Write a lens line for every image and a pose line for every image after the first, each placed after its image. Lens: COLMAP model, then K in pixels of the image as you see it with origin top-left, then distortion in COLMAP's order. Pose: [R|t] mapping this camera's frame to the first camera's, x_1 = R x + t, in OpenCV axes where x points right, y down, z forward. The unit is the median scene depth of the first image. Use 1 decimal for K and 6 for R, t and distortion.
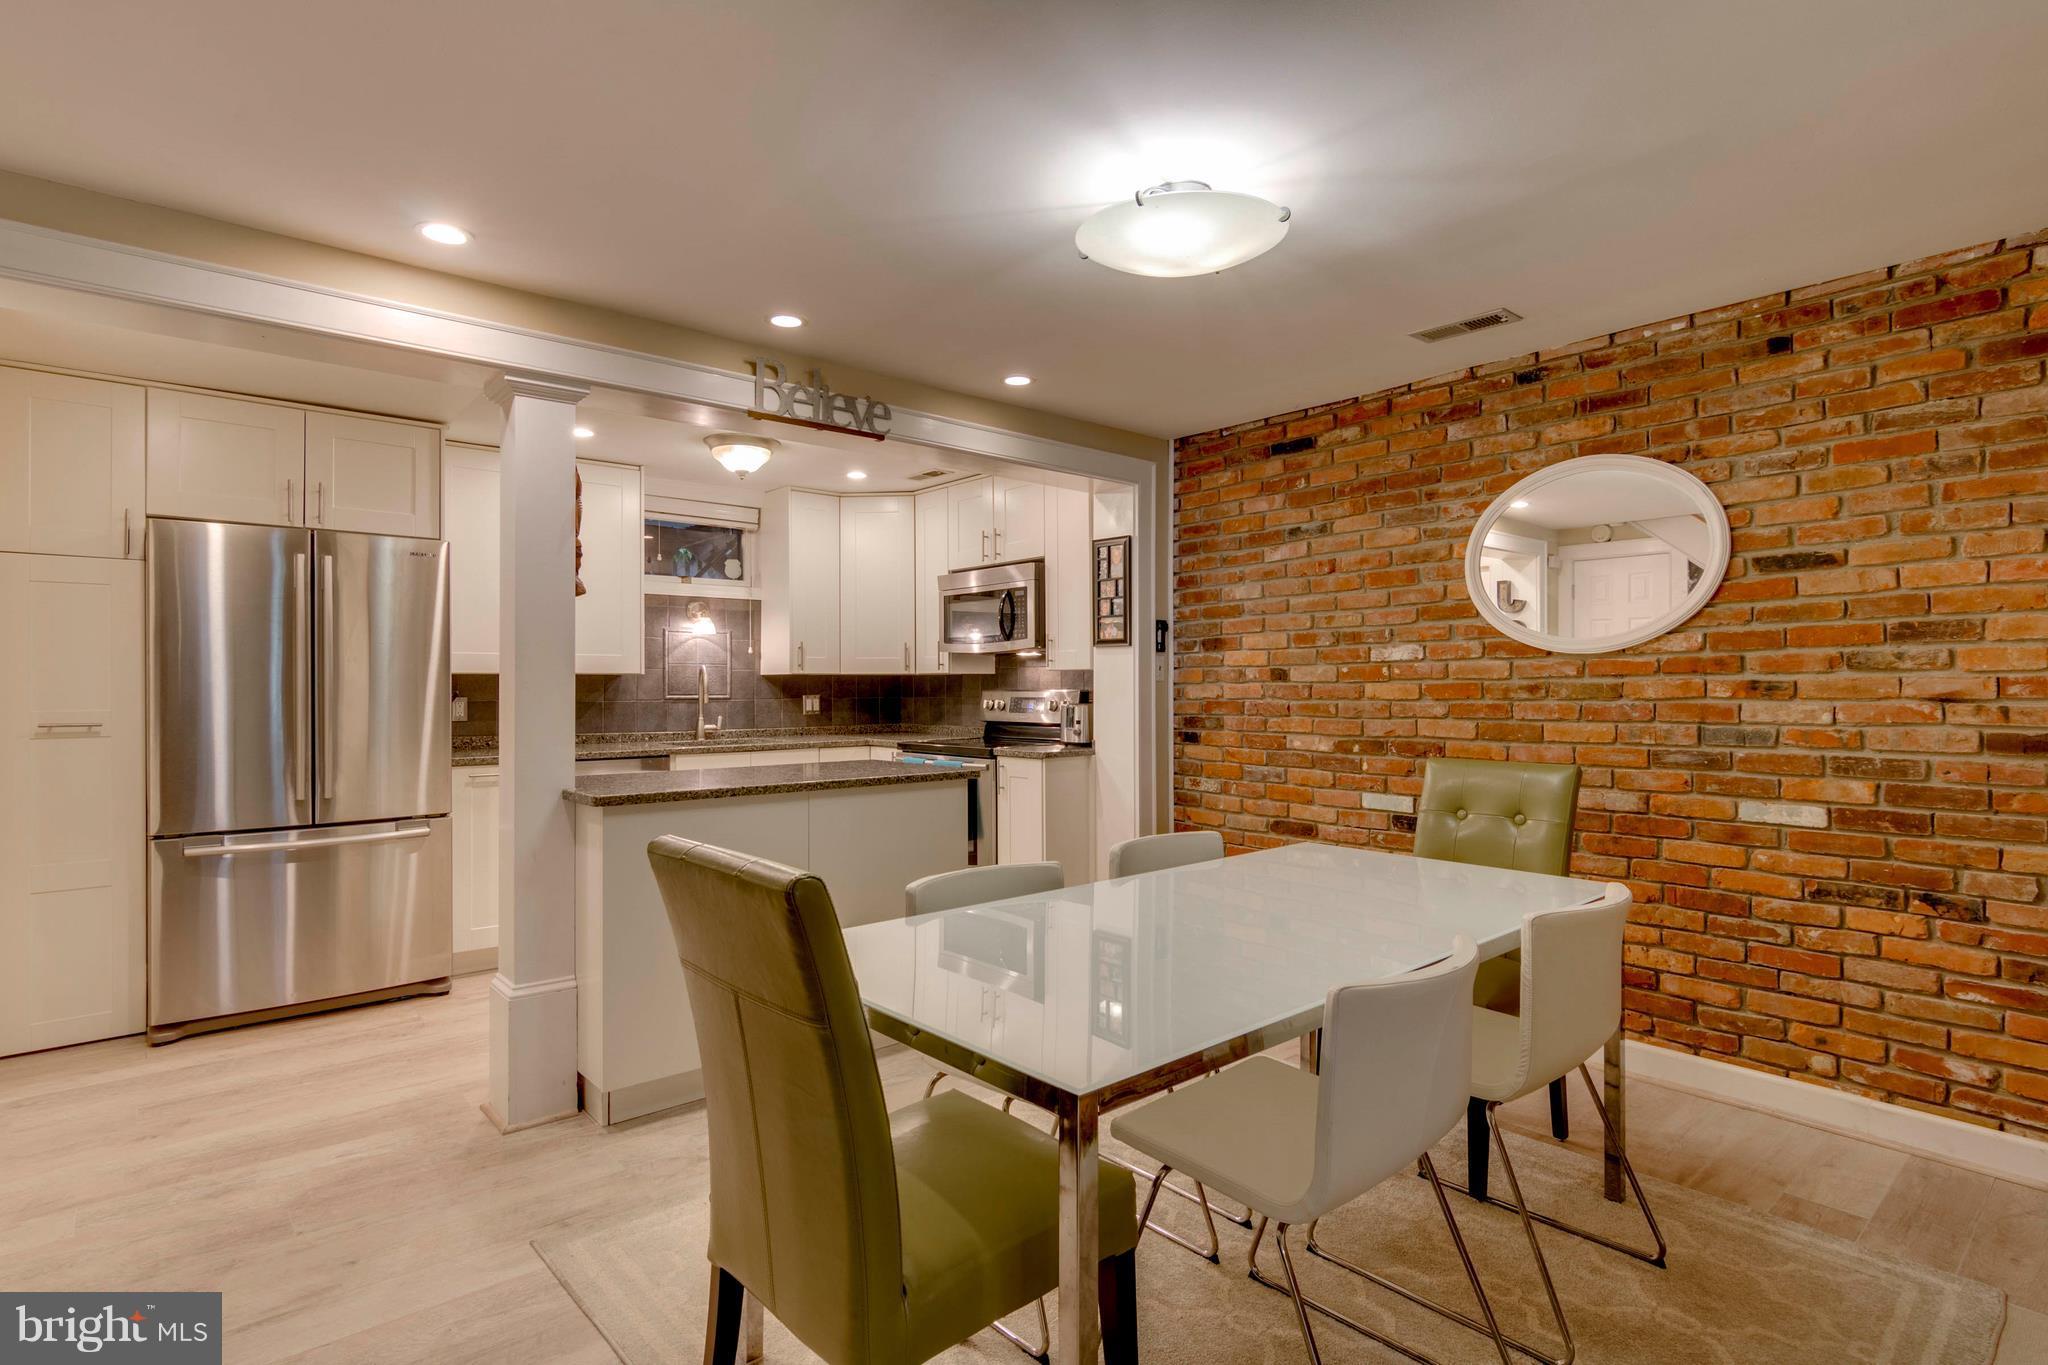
lens RADIAL K [[1025.9, 0, 1014.8], [0, 1025.9, 679.3], [0, 0, 1]] dist [-0.001554, 0.002135]
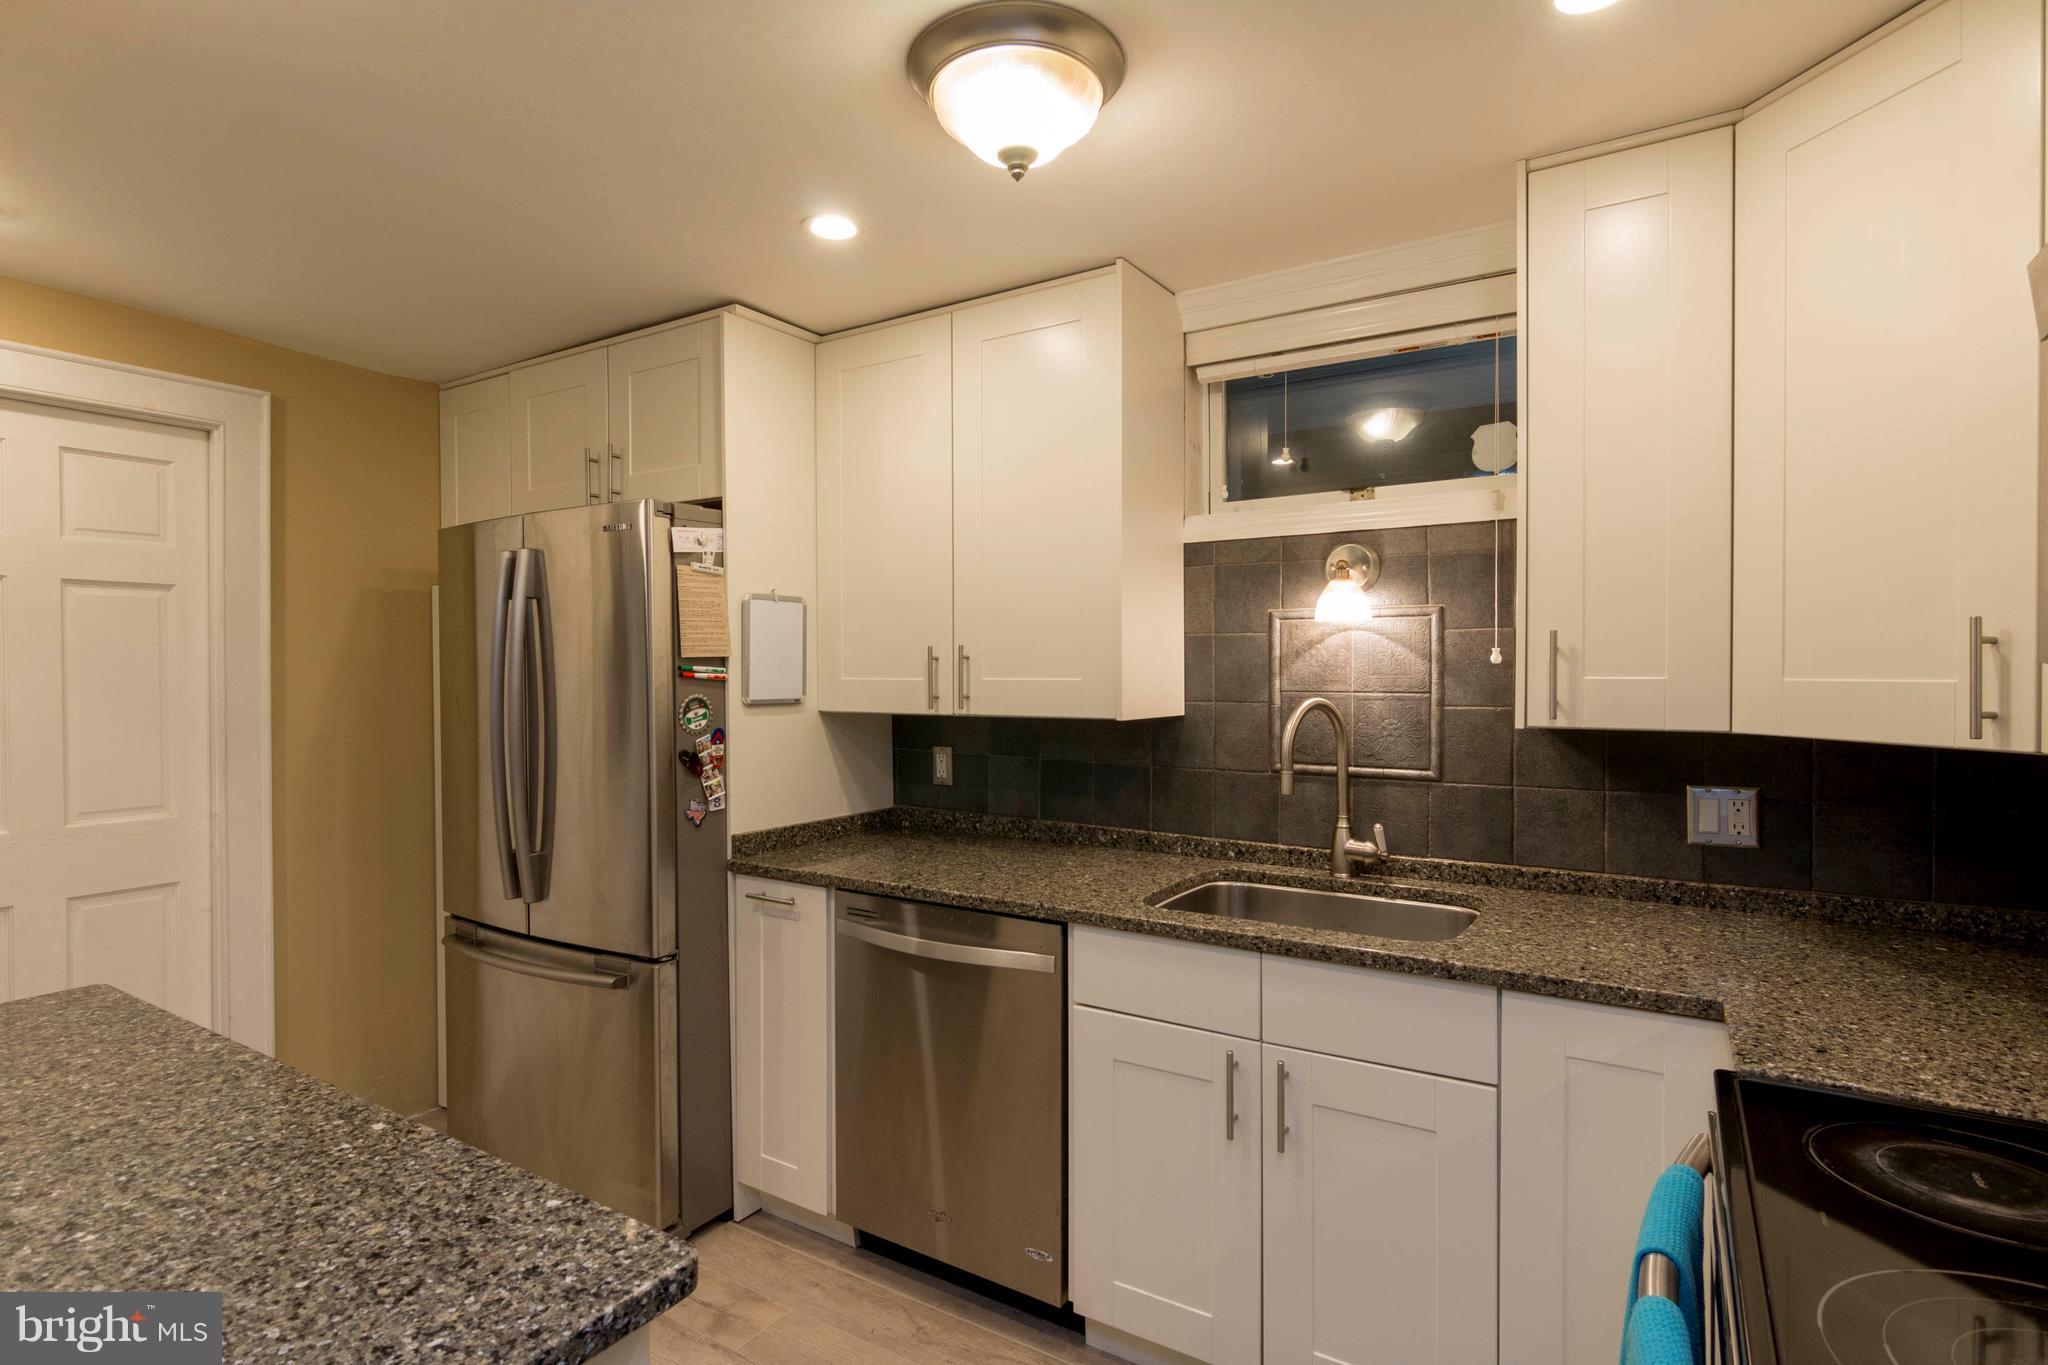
lens RADIAL K [[1025.9, 0, 1014.8], [0, 1025.9, 679.3], [0, 0, 1]] dist [-0.001554, 0.002135]
pose [[0.295837, 0.012033, -0.955163, 0.064344], [0.005124, 0.999886, 0.014183, -0.033451], [0.955225, -0.009090, 0.295742, 0.935503]]
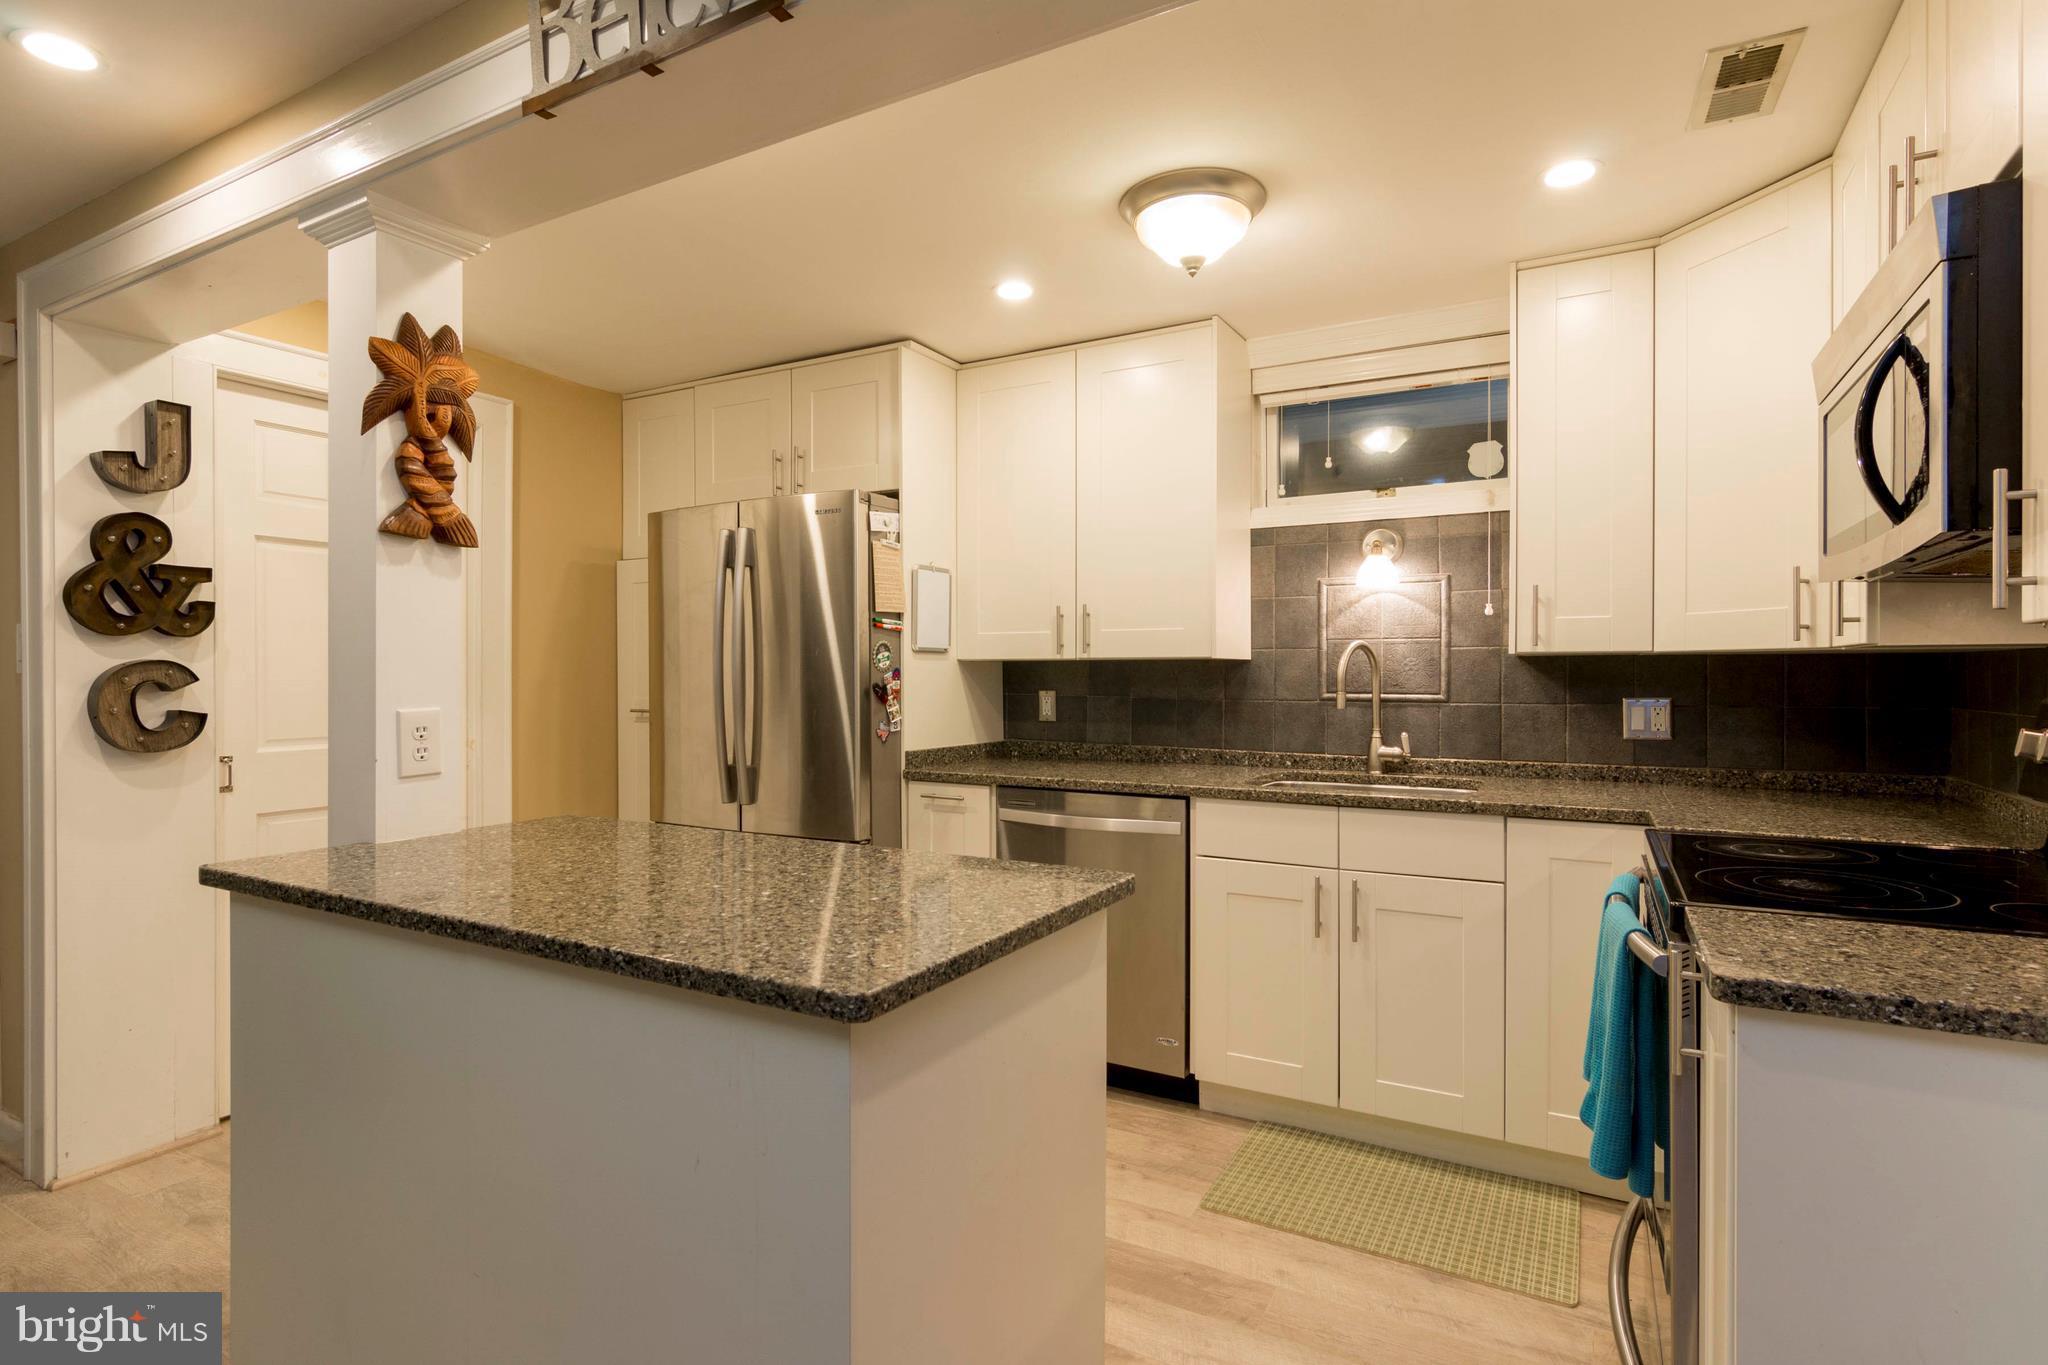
lens RADIAL K [[1025.9, 0, 1014.8], [0, 1025.9, 679.3], [0, 0, 1]] dist [-0.001554, 0.002135]
pose [[0.347925, 0.008720, -0.937482, 0.191287], [0.002635, 0.999944, 0.010279, 0.001676], [0.937519, -0.006046, 0.347883, 0.770096]]
